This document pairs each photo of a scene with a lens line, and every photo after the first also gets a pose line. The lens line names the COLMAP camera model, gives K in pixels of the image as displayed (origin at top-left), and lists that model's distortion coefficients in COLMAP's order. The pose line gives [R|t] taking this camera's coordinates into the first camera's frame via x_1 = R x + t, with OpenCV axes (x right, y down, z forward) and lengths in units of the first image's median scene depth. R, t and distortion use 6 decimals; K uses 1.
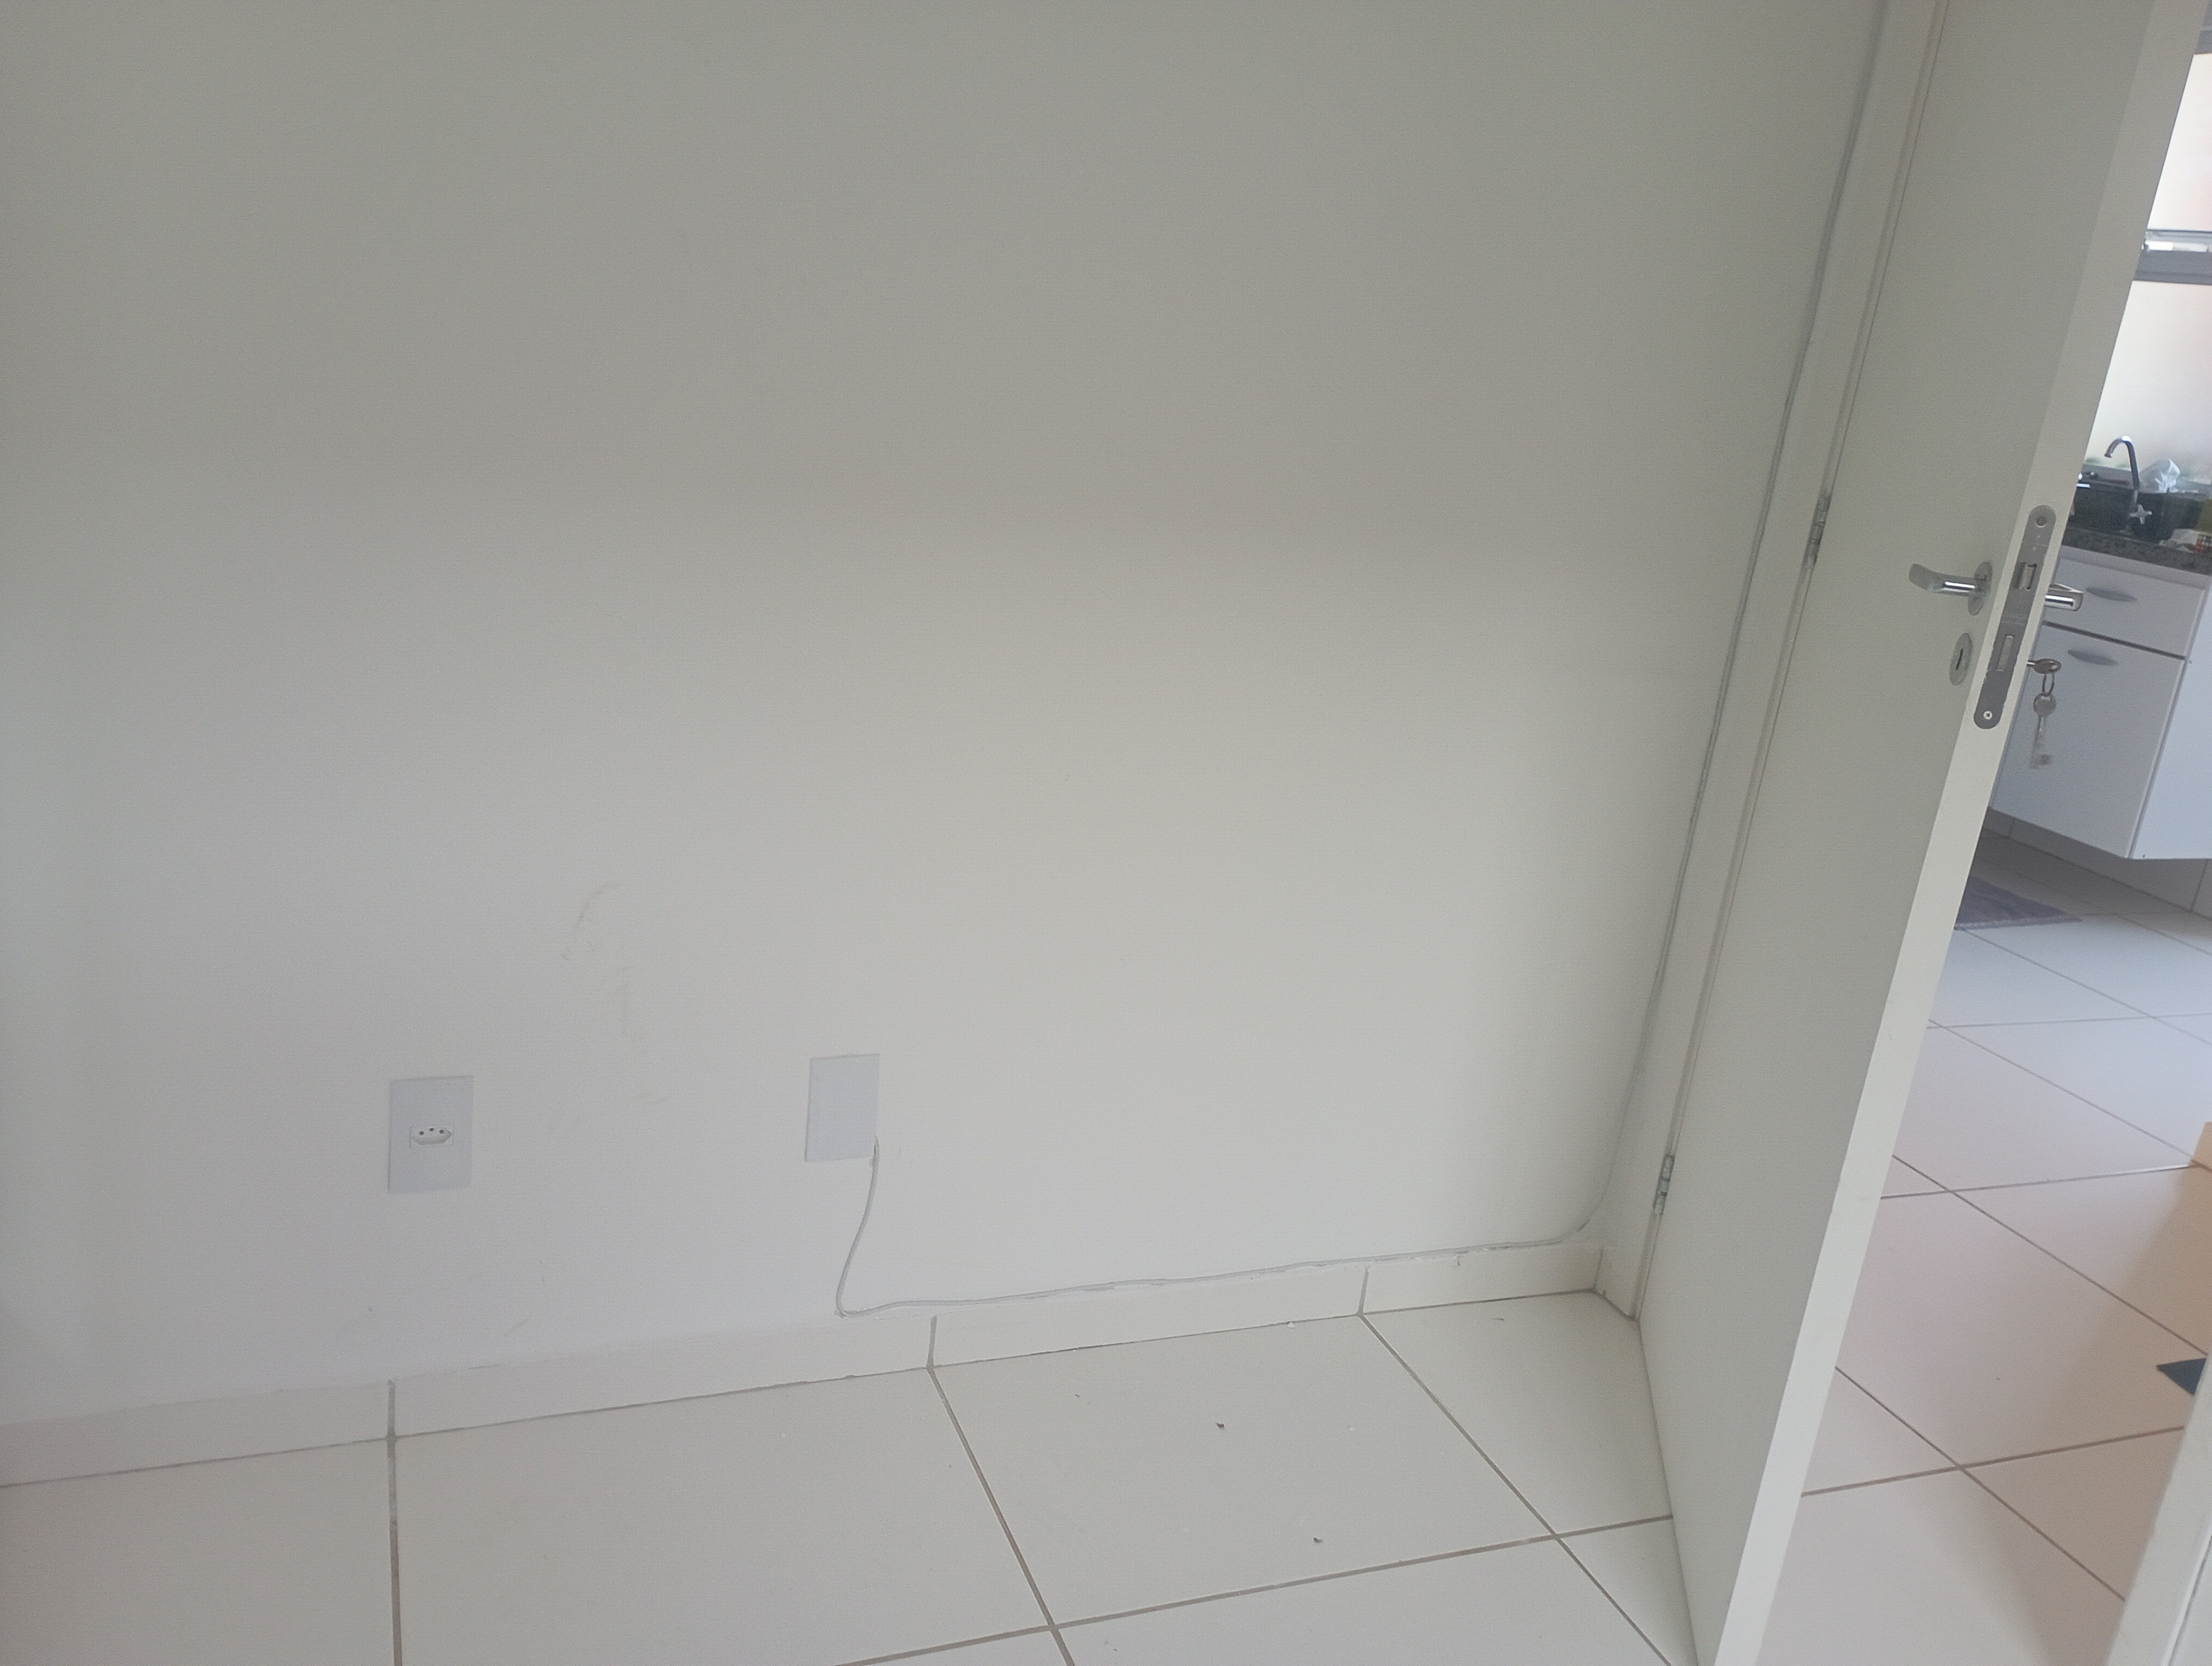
lens RADIAL K [[1854.0, 0, 1102.8], [0, 1854.0, 828.9], [0, 0, 1]] dist [0.015519, 0.005031]
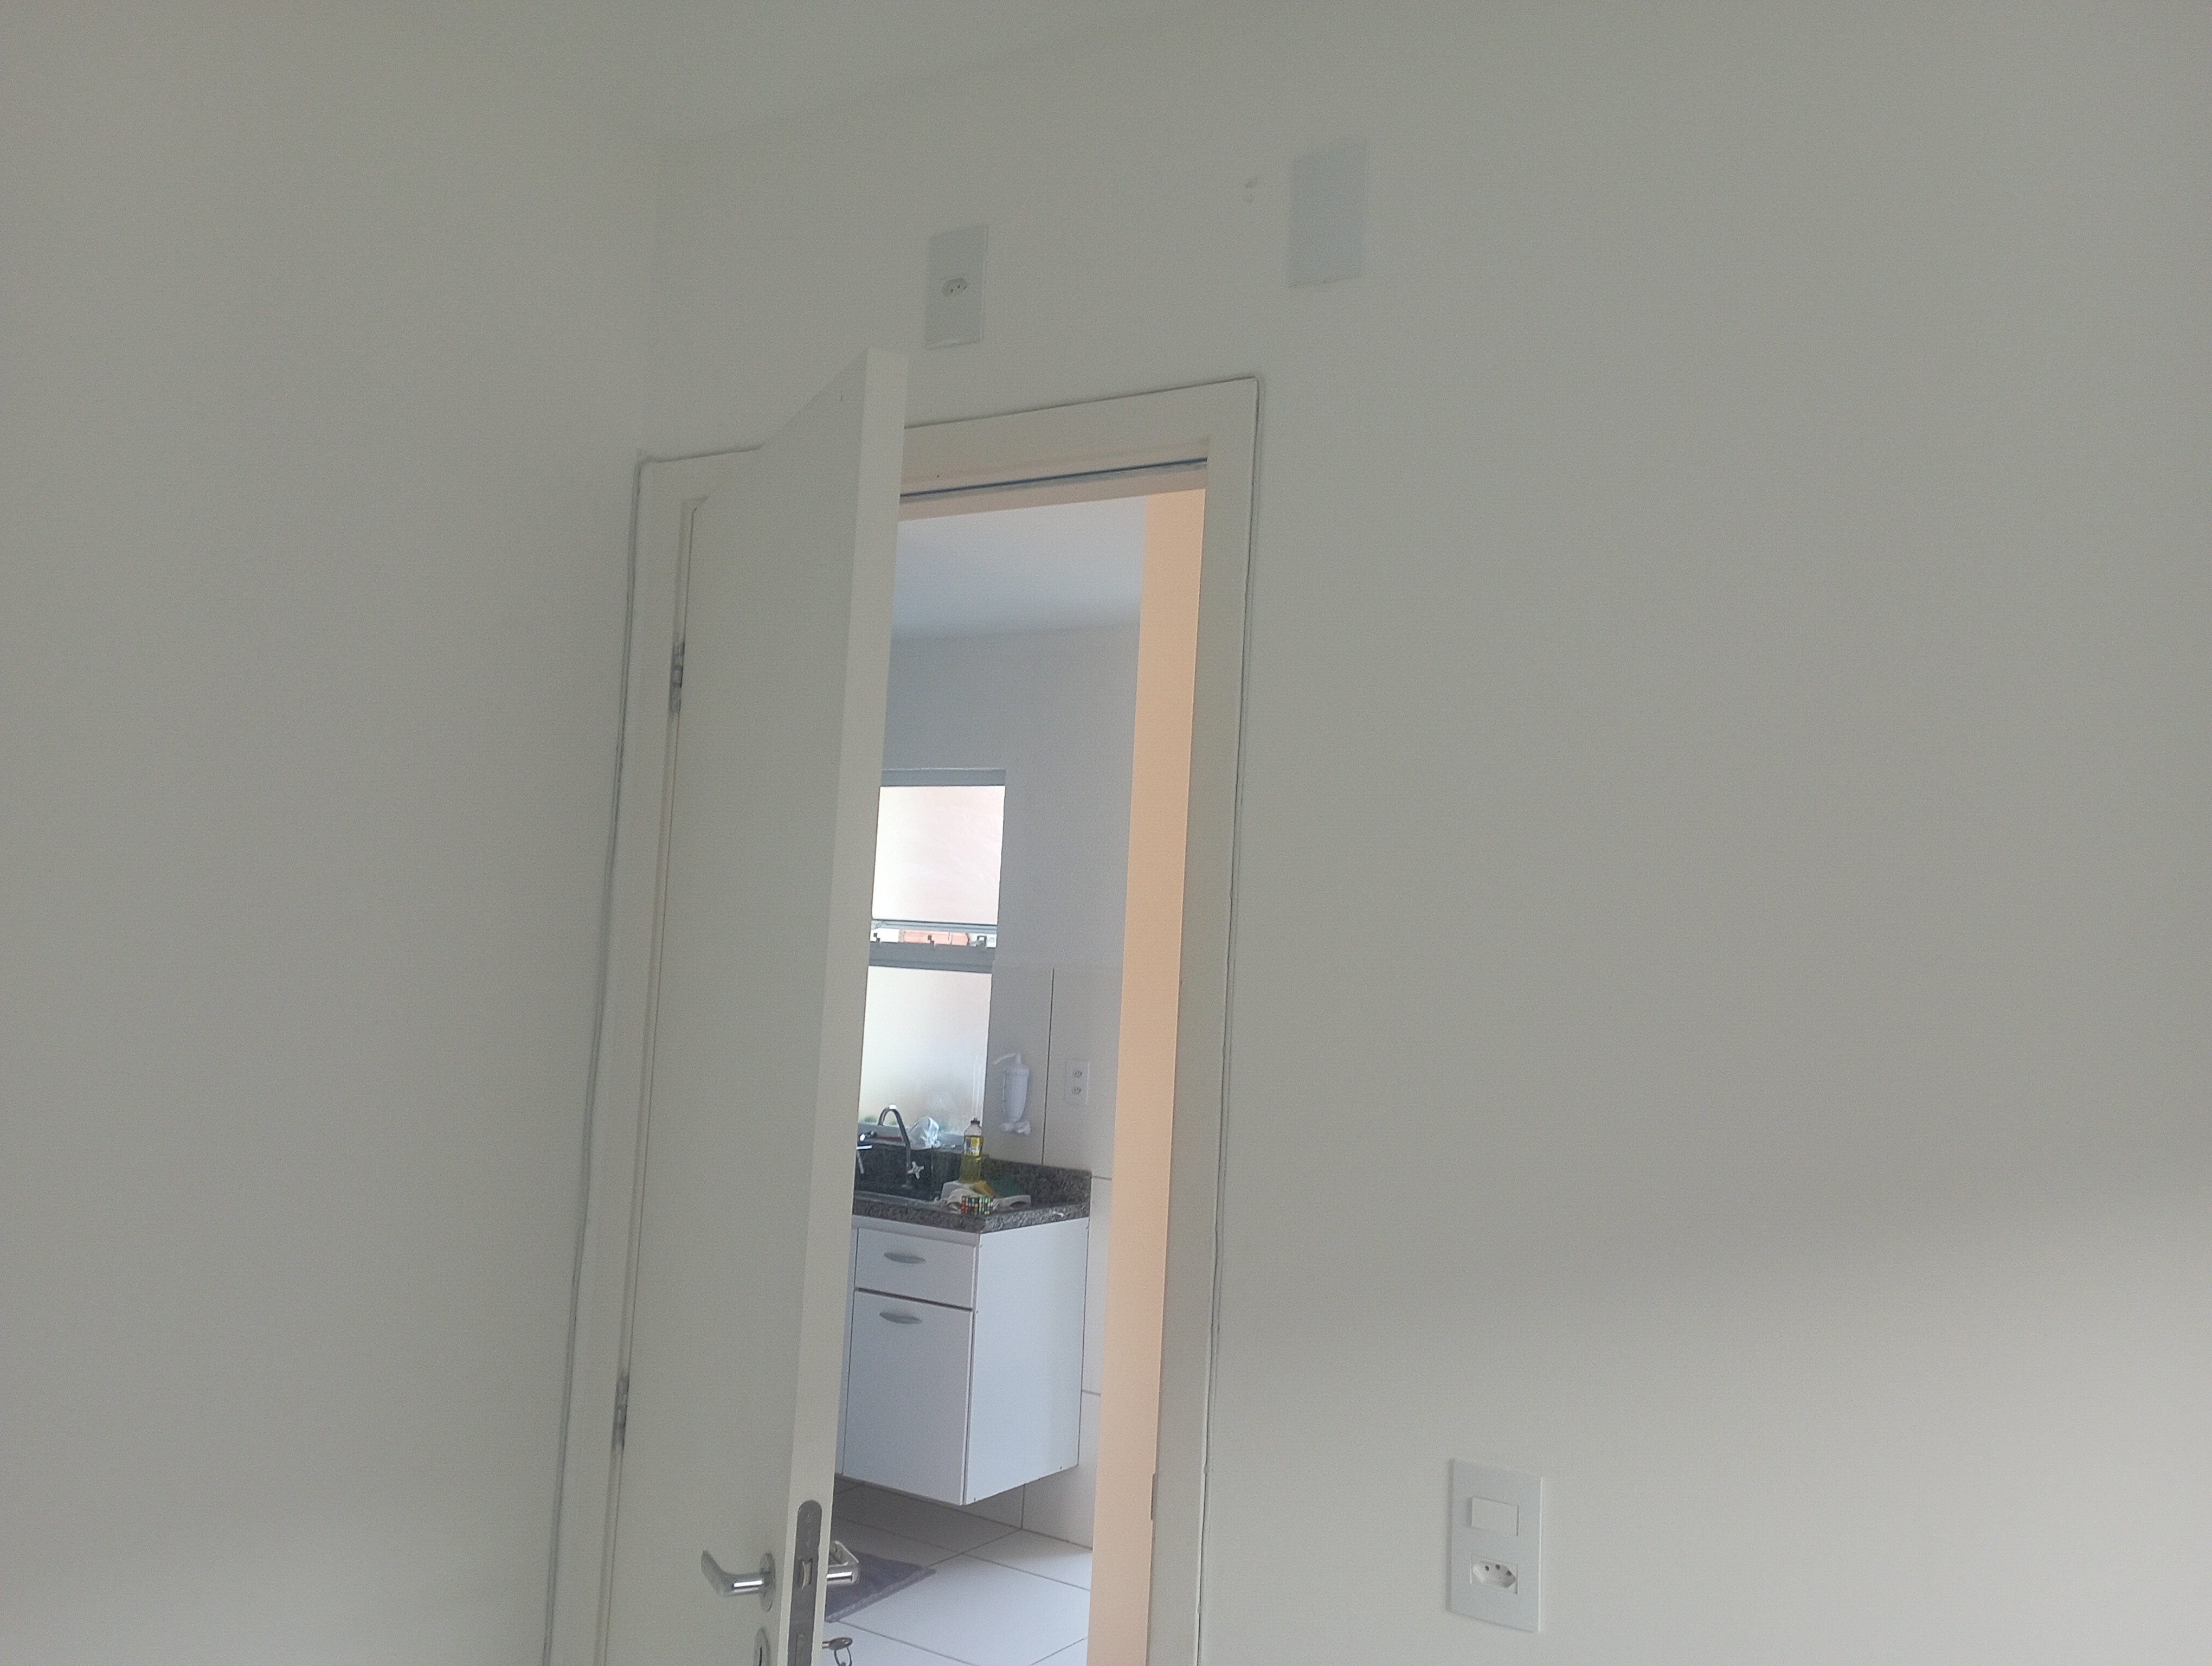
lens RADIAL K [[1854.0, 0, 1107.0], [0, 1854.0, 836.0], [0, 0, 1]] dist [0.015519, 0.005031]
pose [[0.820598, -0.044725, 0.569753, 0.024992], [0.204809, 0.953732, -0.220112, -0.099954], [-0.533547, 0.297314, 0.791790, -0.008551]]
